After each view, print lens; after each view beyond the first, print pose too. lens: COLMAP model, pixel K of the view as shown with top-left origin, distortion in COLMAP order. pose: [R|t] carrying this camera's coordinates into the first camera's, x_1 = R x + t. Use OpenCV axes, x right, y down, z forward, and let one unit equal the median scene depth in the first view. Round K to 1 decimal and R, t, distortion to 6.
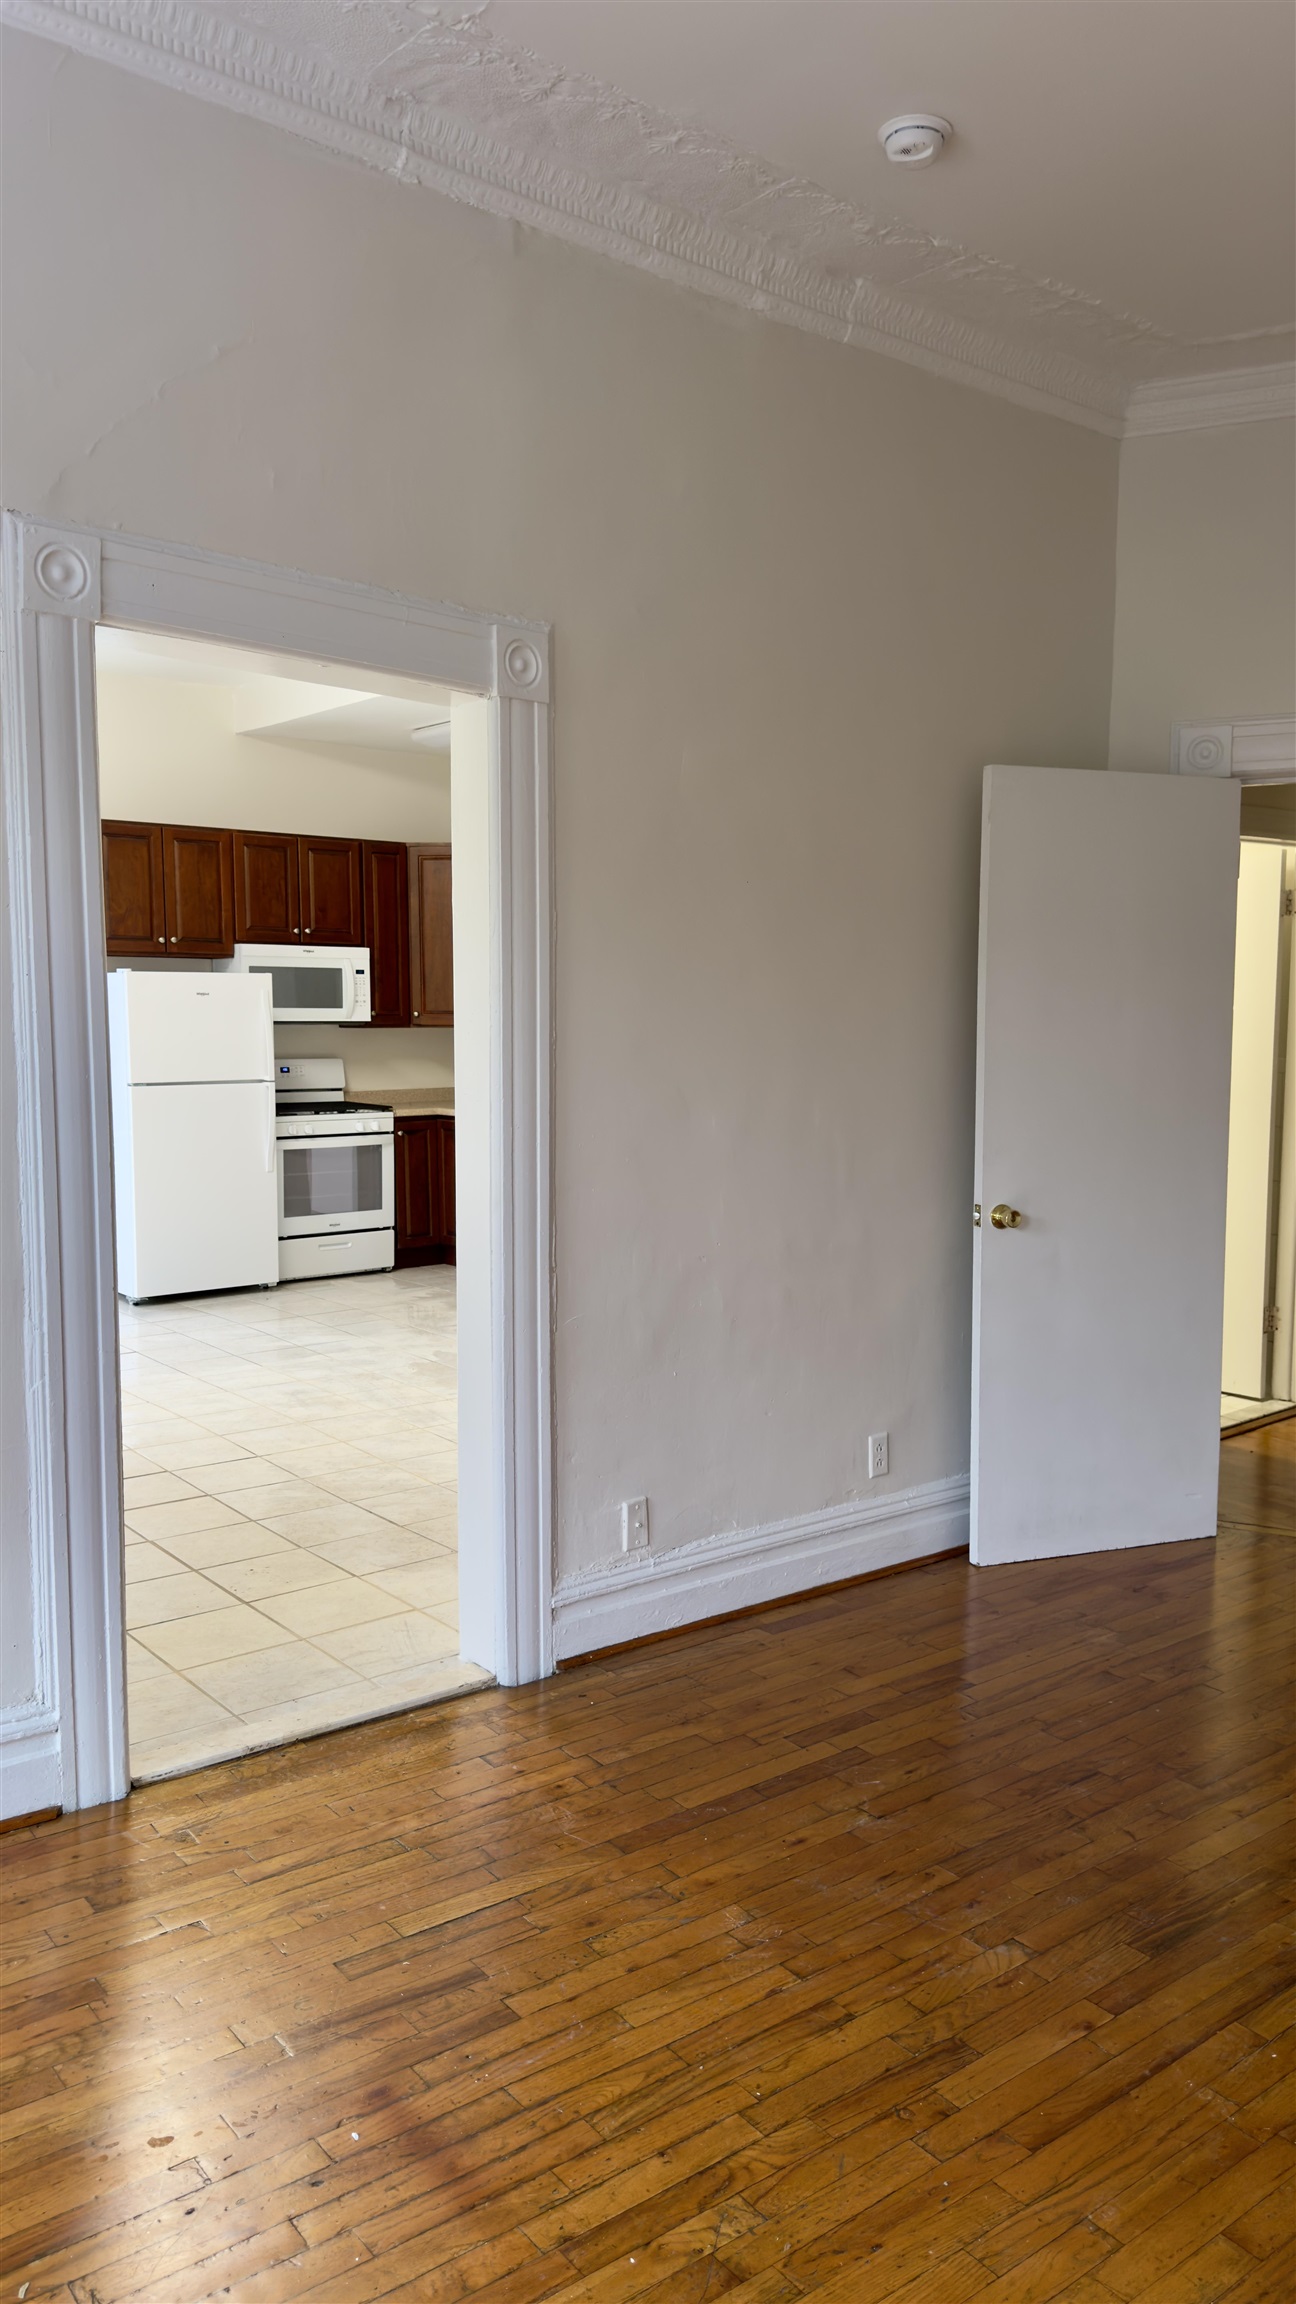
lens RADIAL K [[1615.4, 0, 627.9], [0, 1615.4, 1169.7], [0, 0, 1]] dist [0.073412, -0.100446]
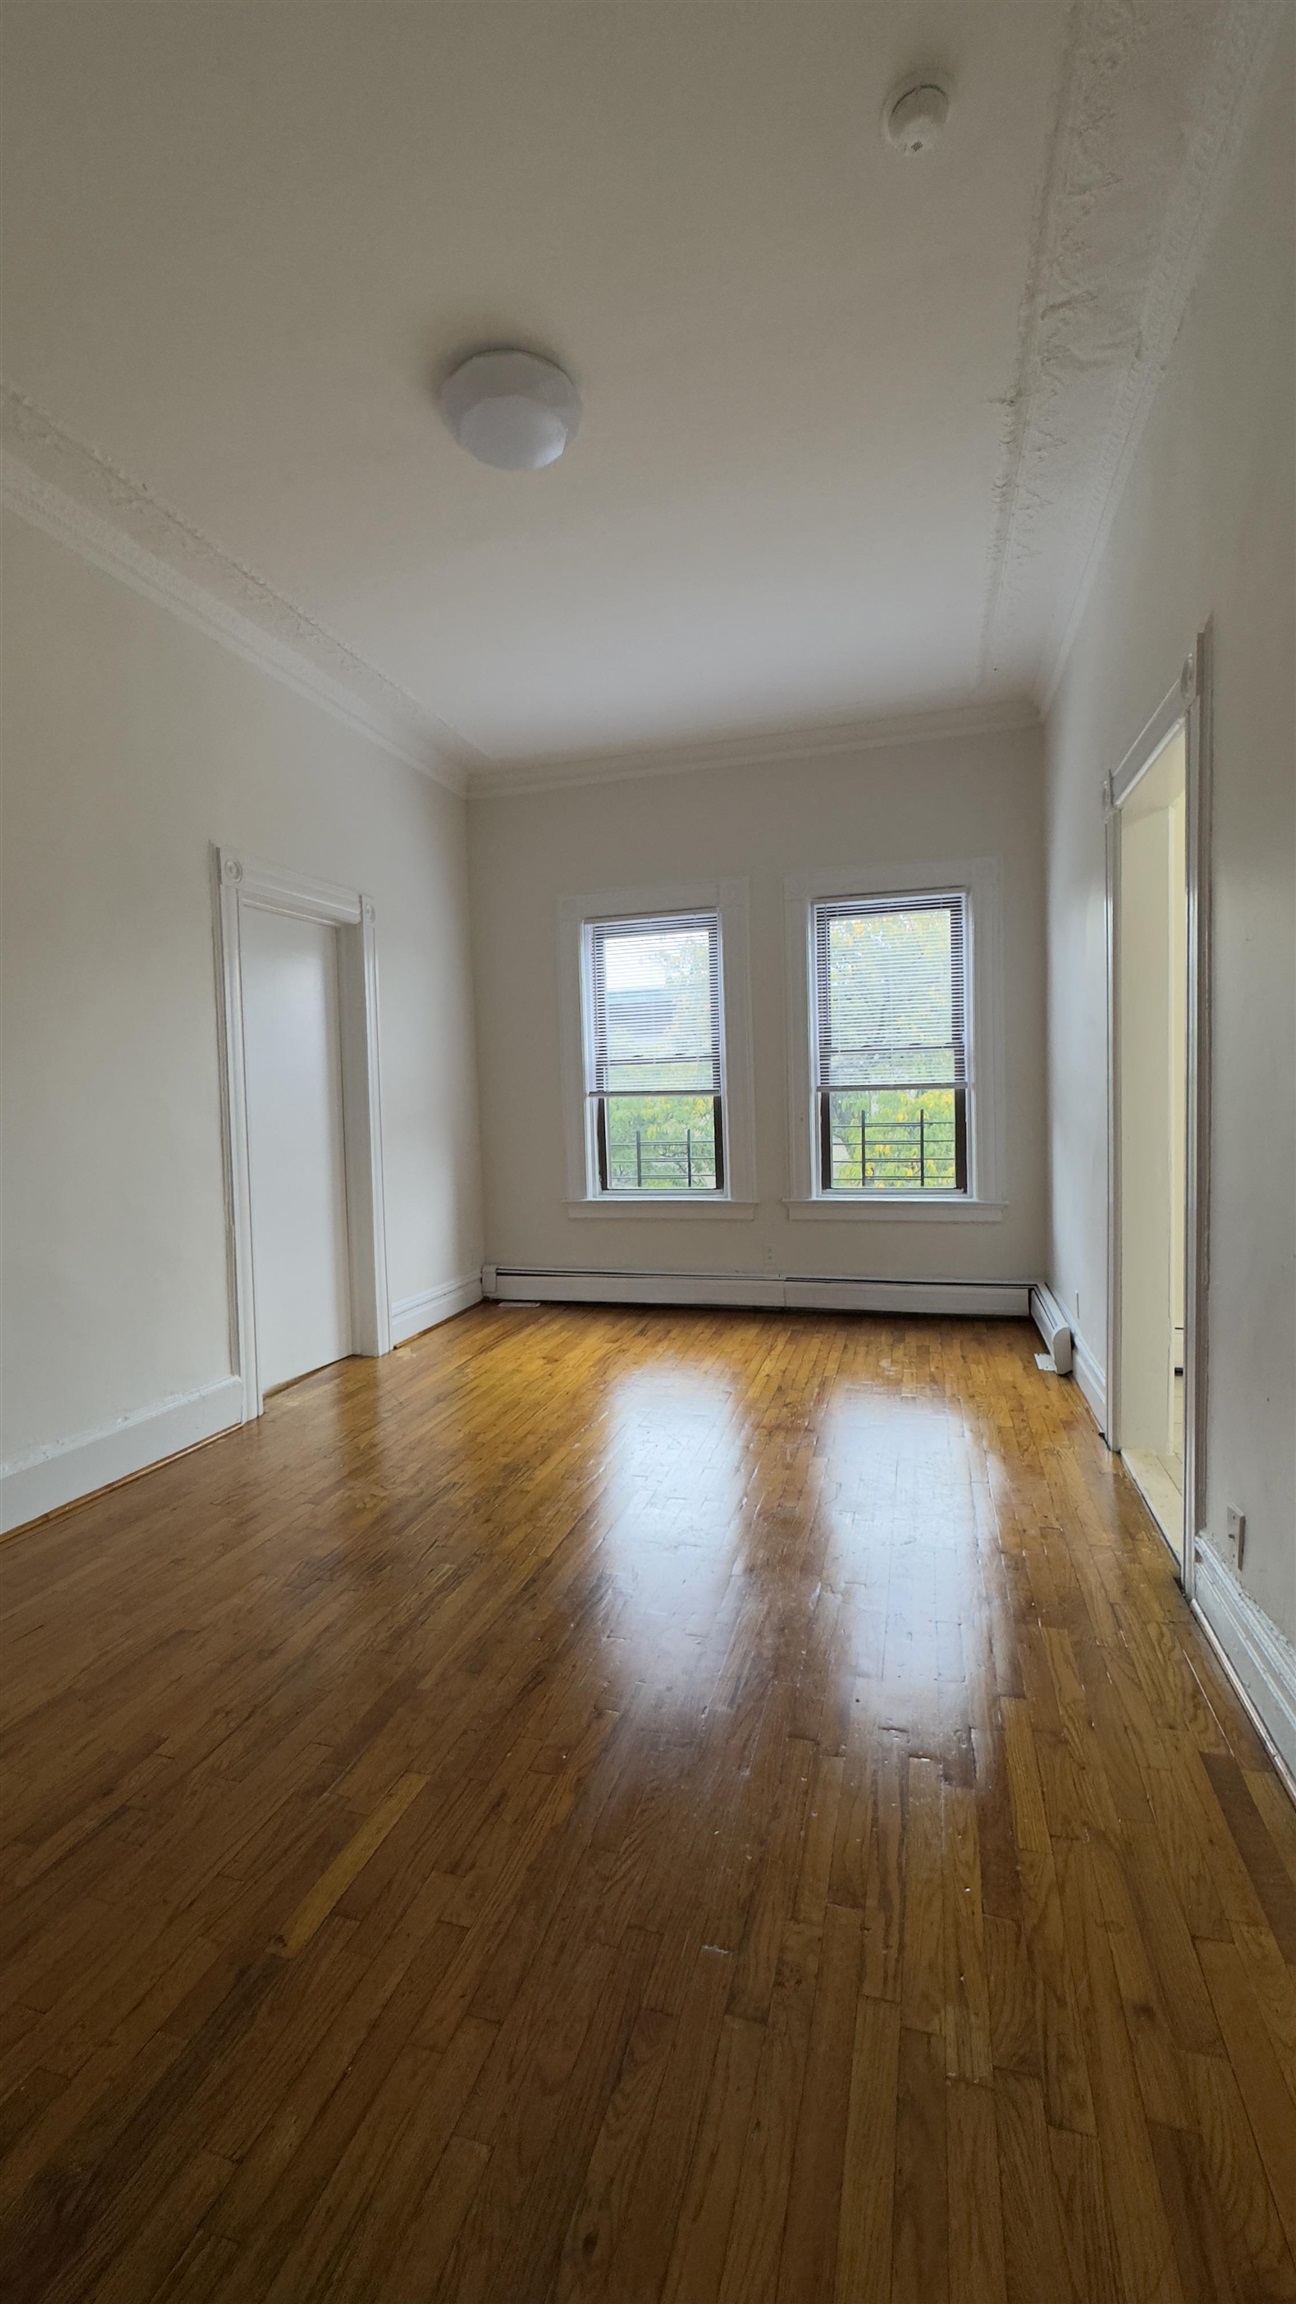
lens RADIAL K [[921.3, 0, 649.9], [0, 921.3, 1149.8], [0, 0, 1]] dist [-0.004948, 0.001012]
pose [[-0.808972, 0.044064, -0.586194, 0.604850], [-0.033405, 0.992129, 0.120679, -0.048999], [0.586898, 0.117208, -0.801133, 1.285725]]
